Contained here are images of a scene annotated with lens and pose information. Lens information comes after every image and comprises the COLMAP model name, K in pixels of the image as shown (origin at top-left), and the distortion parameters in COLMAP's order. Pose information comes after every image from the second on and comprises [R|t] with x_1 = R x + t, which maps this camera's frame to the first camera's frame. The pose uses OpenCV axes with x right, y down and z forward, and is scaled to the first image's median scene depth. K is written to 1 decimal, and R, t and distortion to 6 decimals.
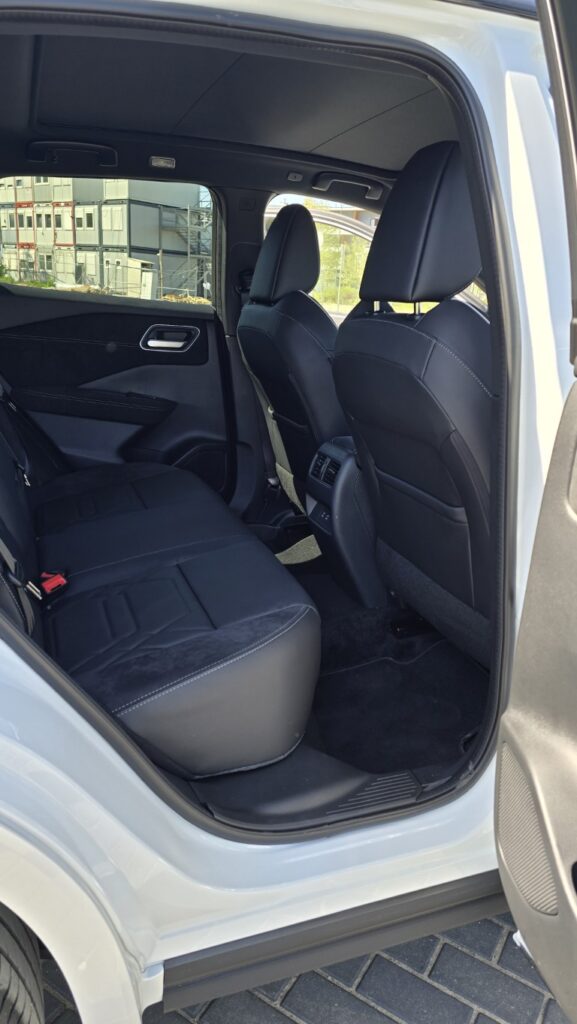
lens RADIAL K [[678.9, 0, 288.5], [0, 678.9, 512.0], [0, 0, 1]] dist [0.092718, -0.000616]
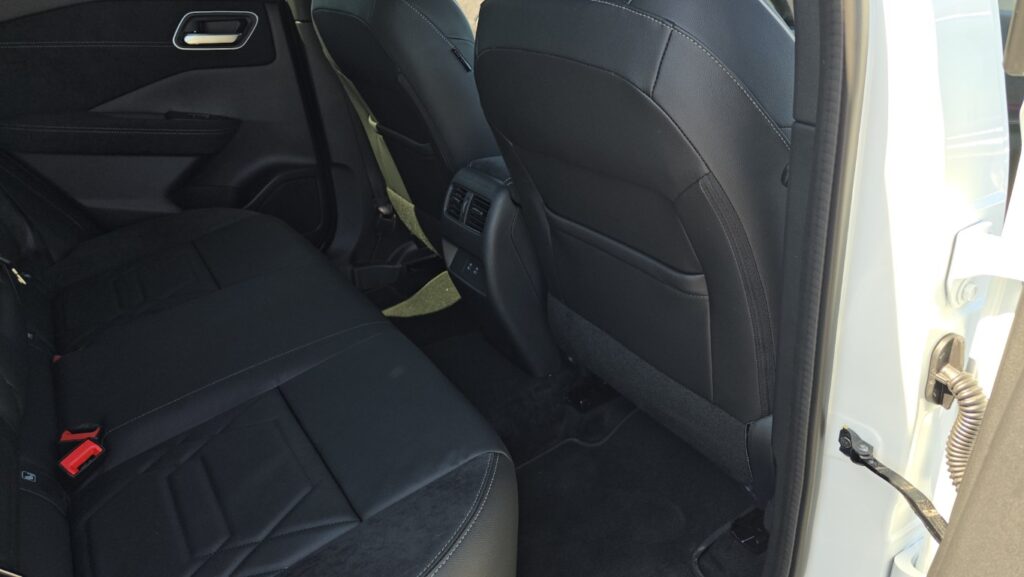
lens RADIAL K [[680.7, 0, 517.3], [0, 680.7, 290.9], [0, 0, 1]] dist [0.023411, -0.002153]
pose [[0.976212, -0.126545, 0.176060, -0.033109], [0.099990, 0.983262, 0.152311, -0.079511], [-0.192388, -0.131083, 0.972525, 0.257465]]
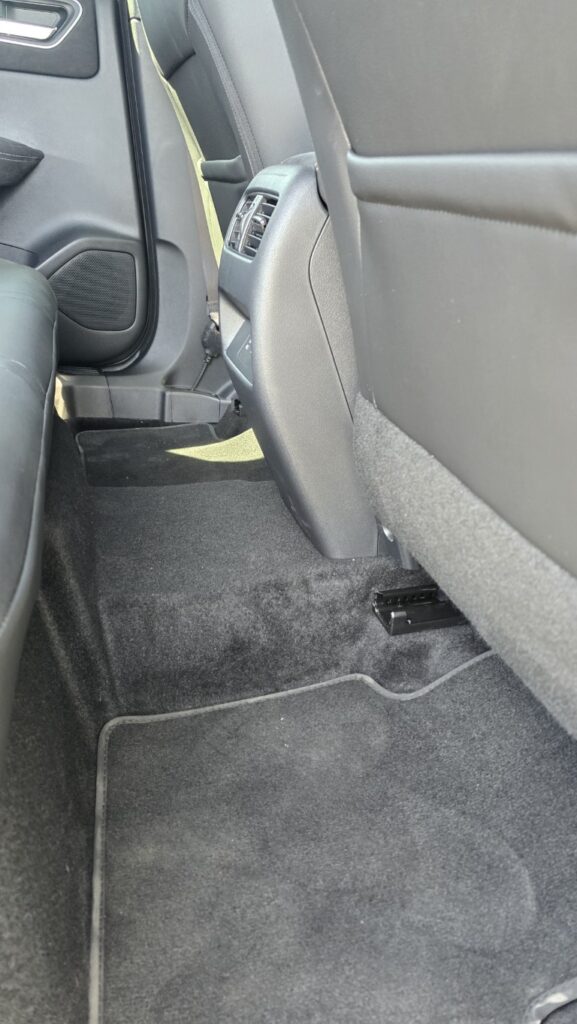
lens RADIAL K [[680.7, 0, 288.5], [0, 680.7, 512.0], [0, 0, 1]] dist [0.023411, -0.002153]
pose [[0.996058, 0.070715, -0.053550, 0.109762], [-0.063233, 0.989439, 0.130434, 0.053499], [0.062208, -0.126533, 0.990010, 0.558239]]
